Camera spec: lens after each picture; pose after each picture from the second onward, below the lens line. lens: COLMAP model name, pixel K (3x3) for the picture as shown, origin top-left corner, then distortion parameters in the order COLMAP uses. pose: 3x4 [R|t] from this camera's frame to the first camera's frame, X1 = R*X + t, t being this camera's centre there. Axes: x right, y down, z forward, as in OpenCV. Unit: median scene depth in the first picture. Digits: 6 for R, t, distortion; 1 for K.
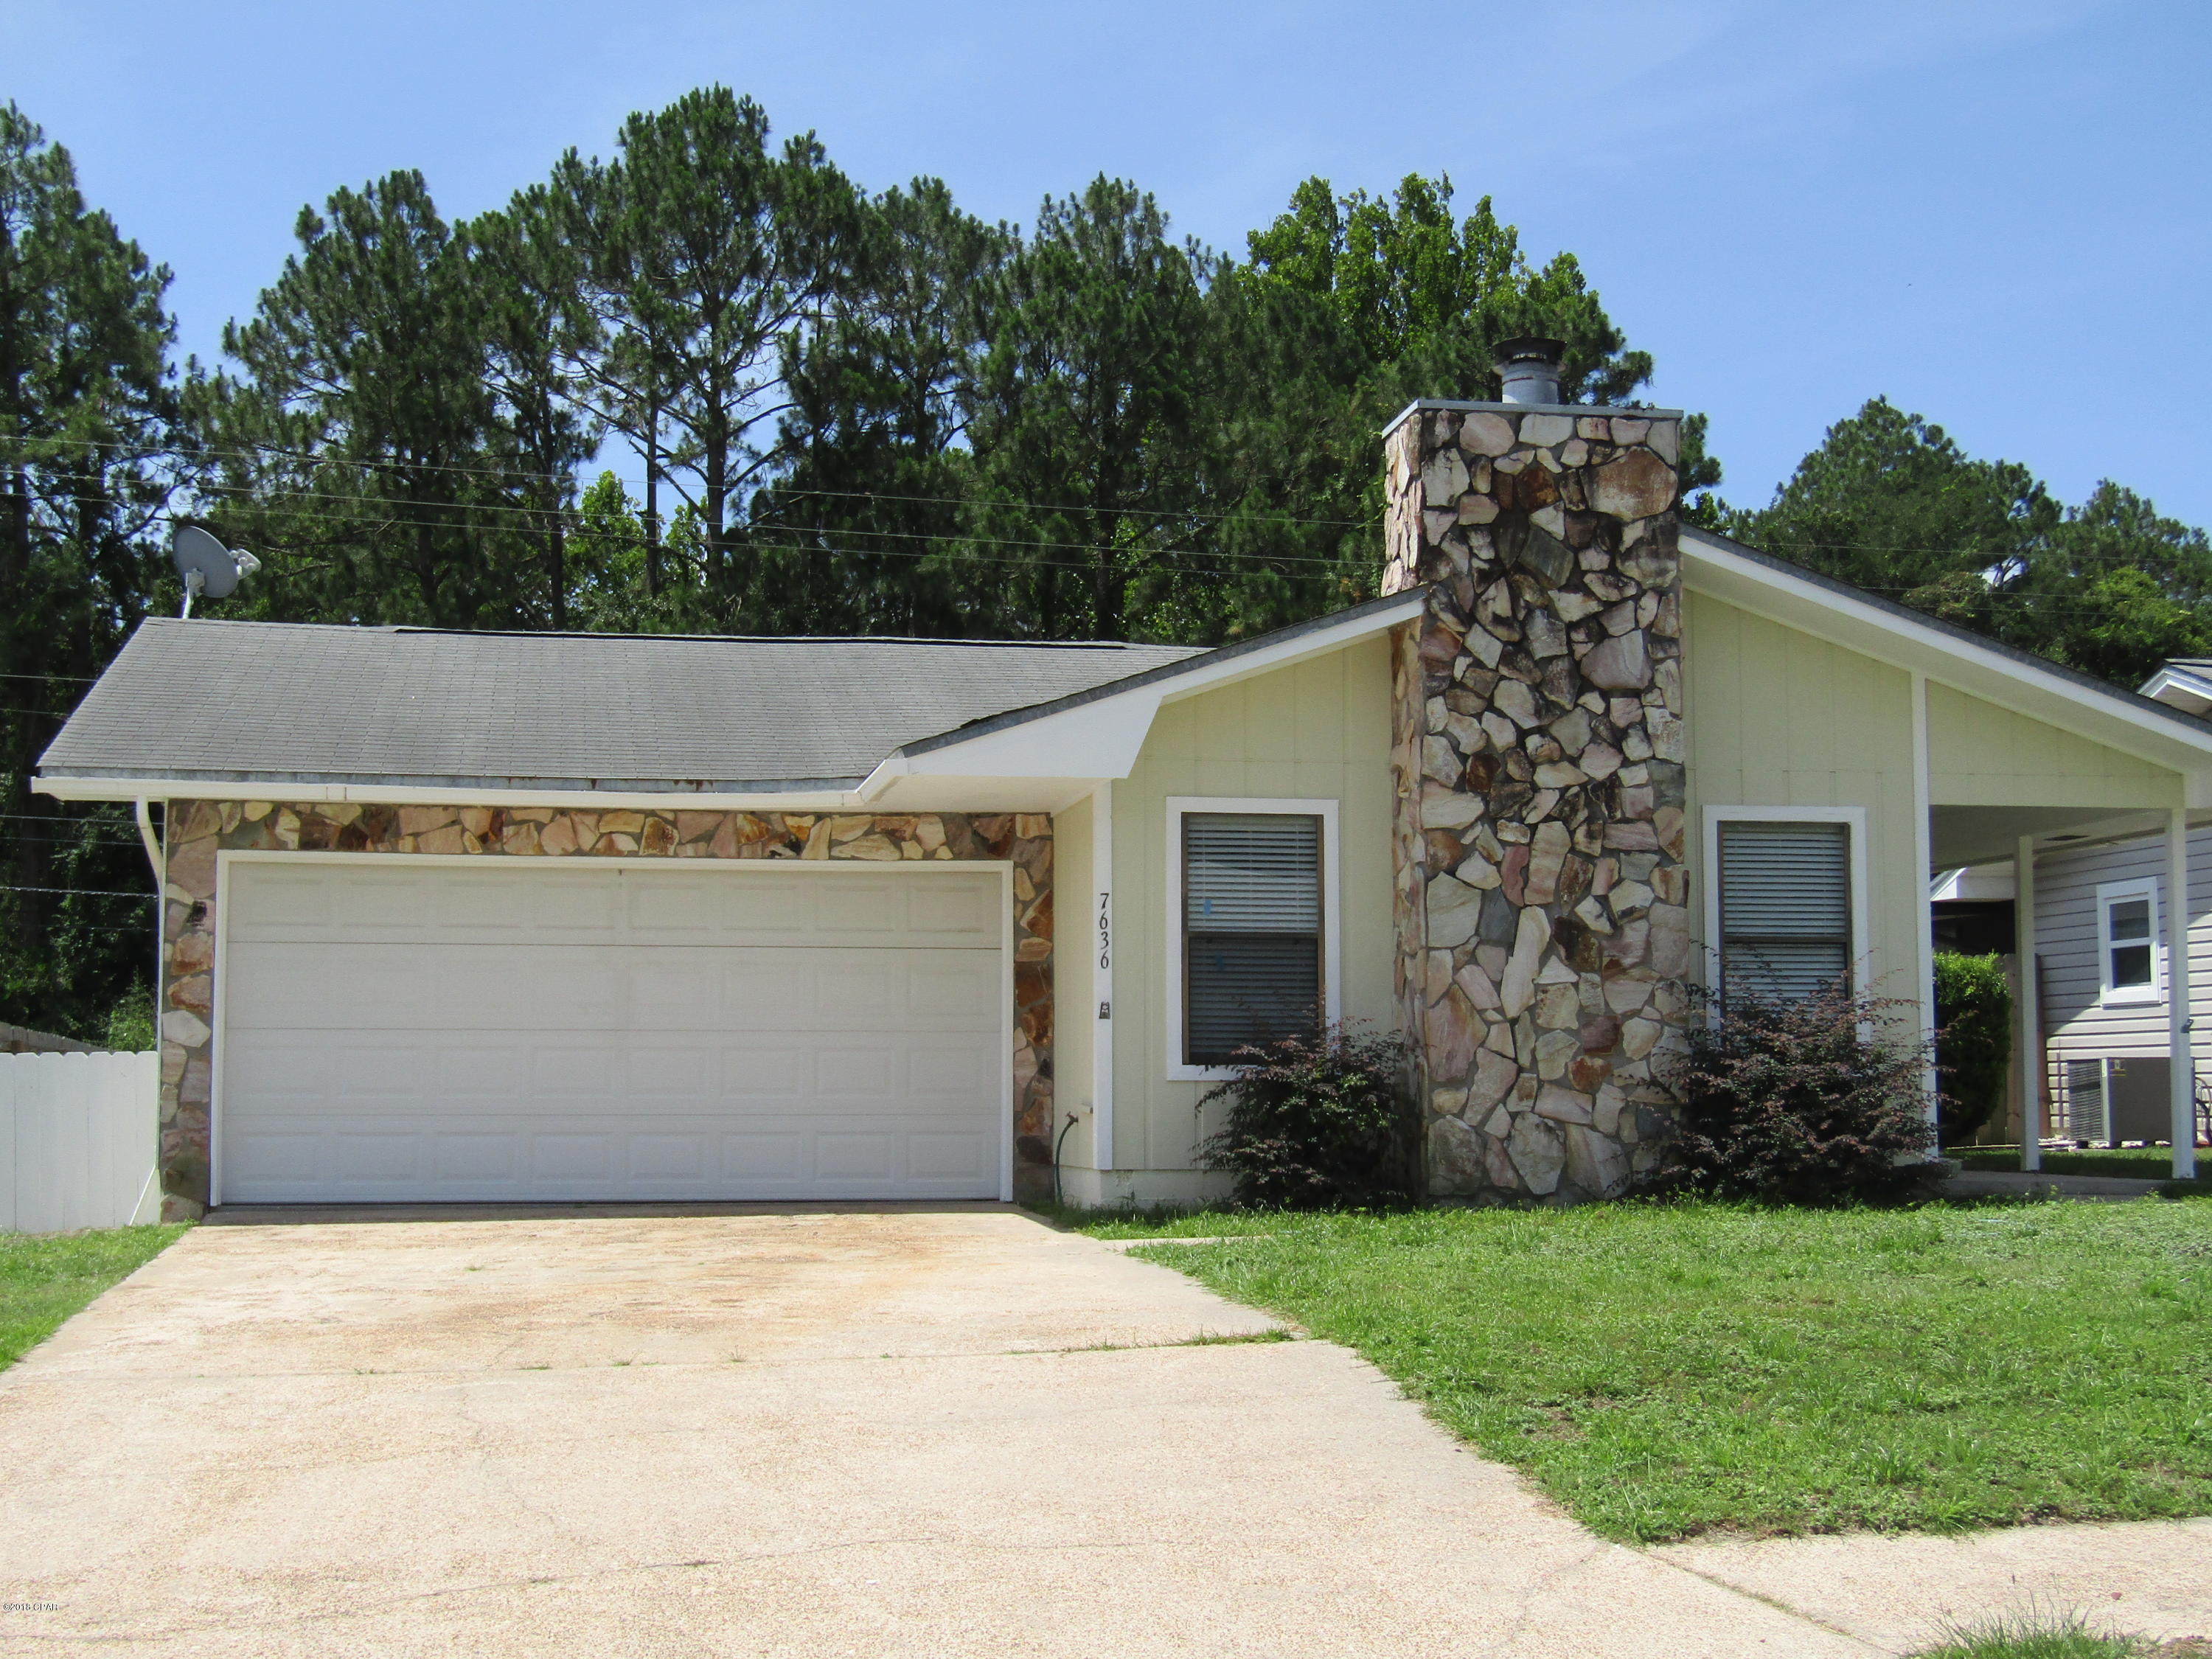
lens RADIAL K [[3099.5, 0, 1106.1], [0, 3099.5, 833.8], [0, 0, 1]] dist [0.020874, 0.000000]
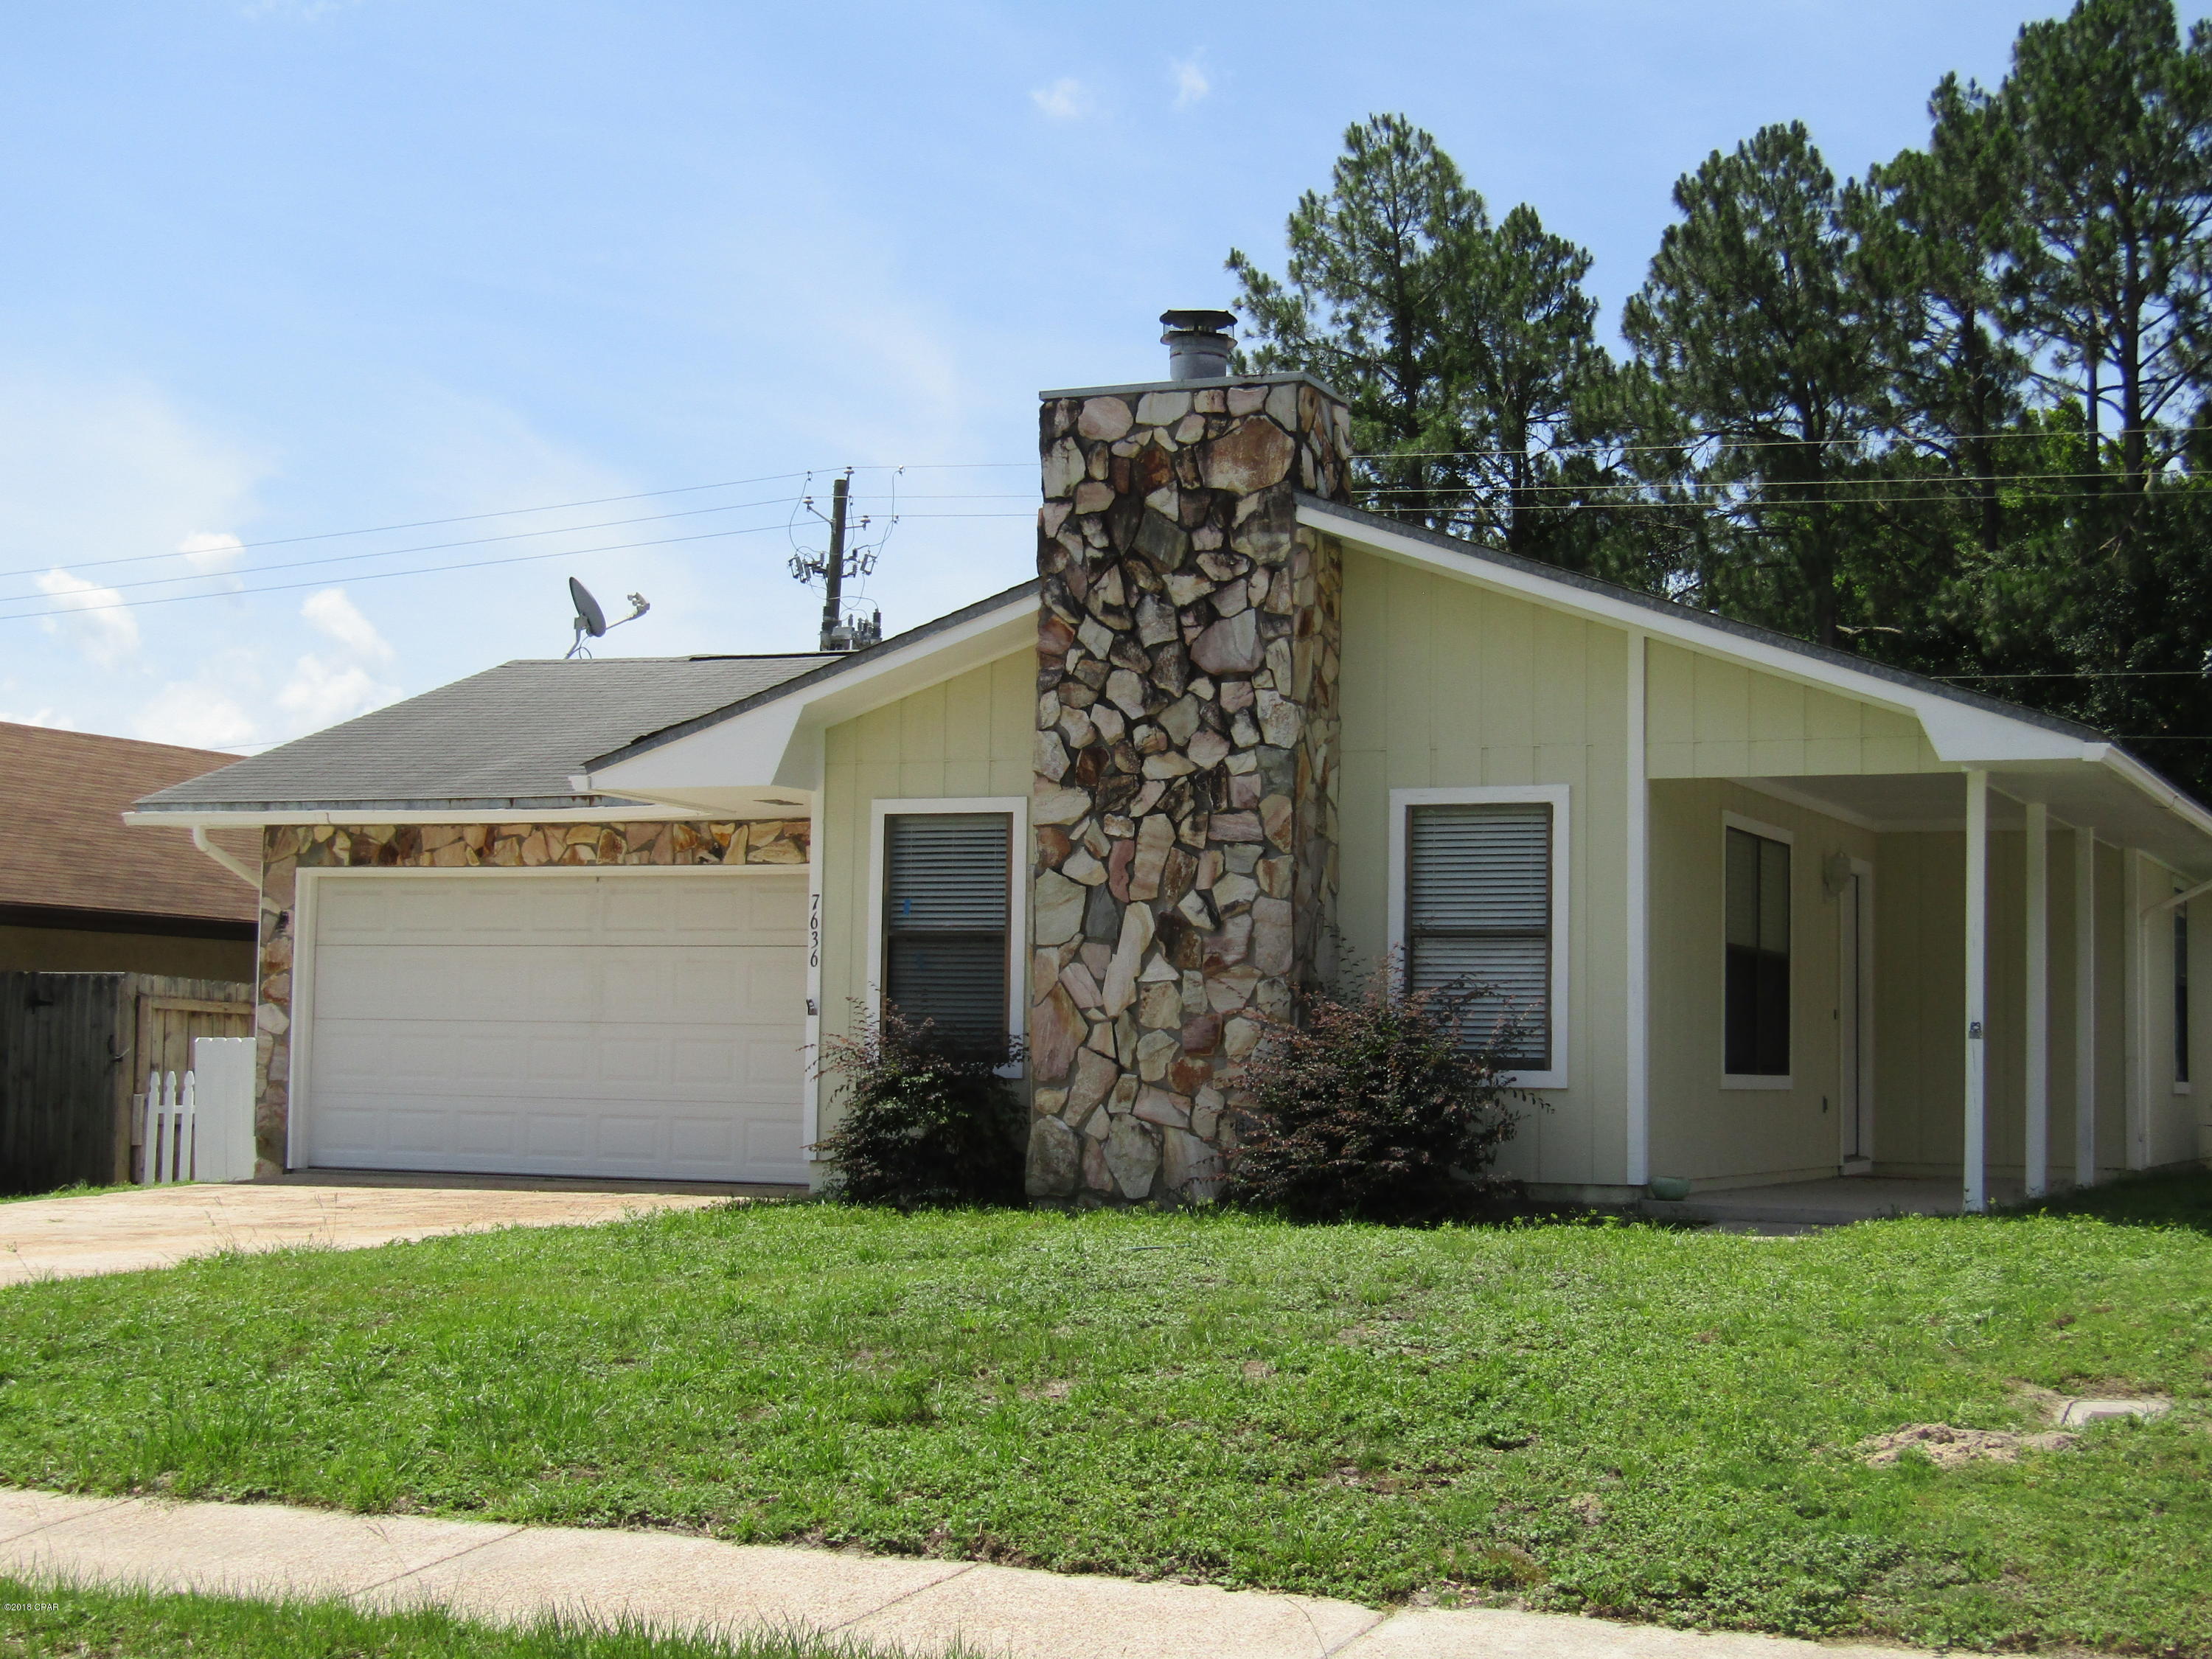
lens RADIAL K [[3302.9, 0, 1105.2], [0, 3302.9, 827.1], [0, 0, 1]] dist [0.009490, 0.000000]
pose [[0.828708, -0.025923, -0.559080, 0.695650], [0.029391, 0.999564, -0.002781, 0.002471], [0.558908, -0.014127, 0.829109, 0.135085]]
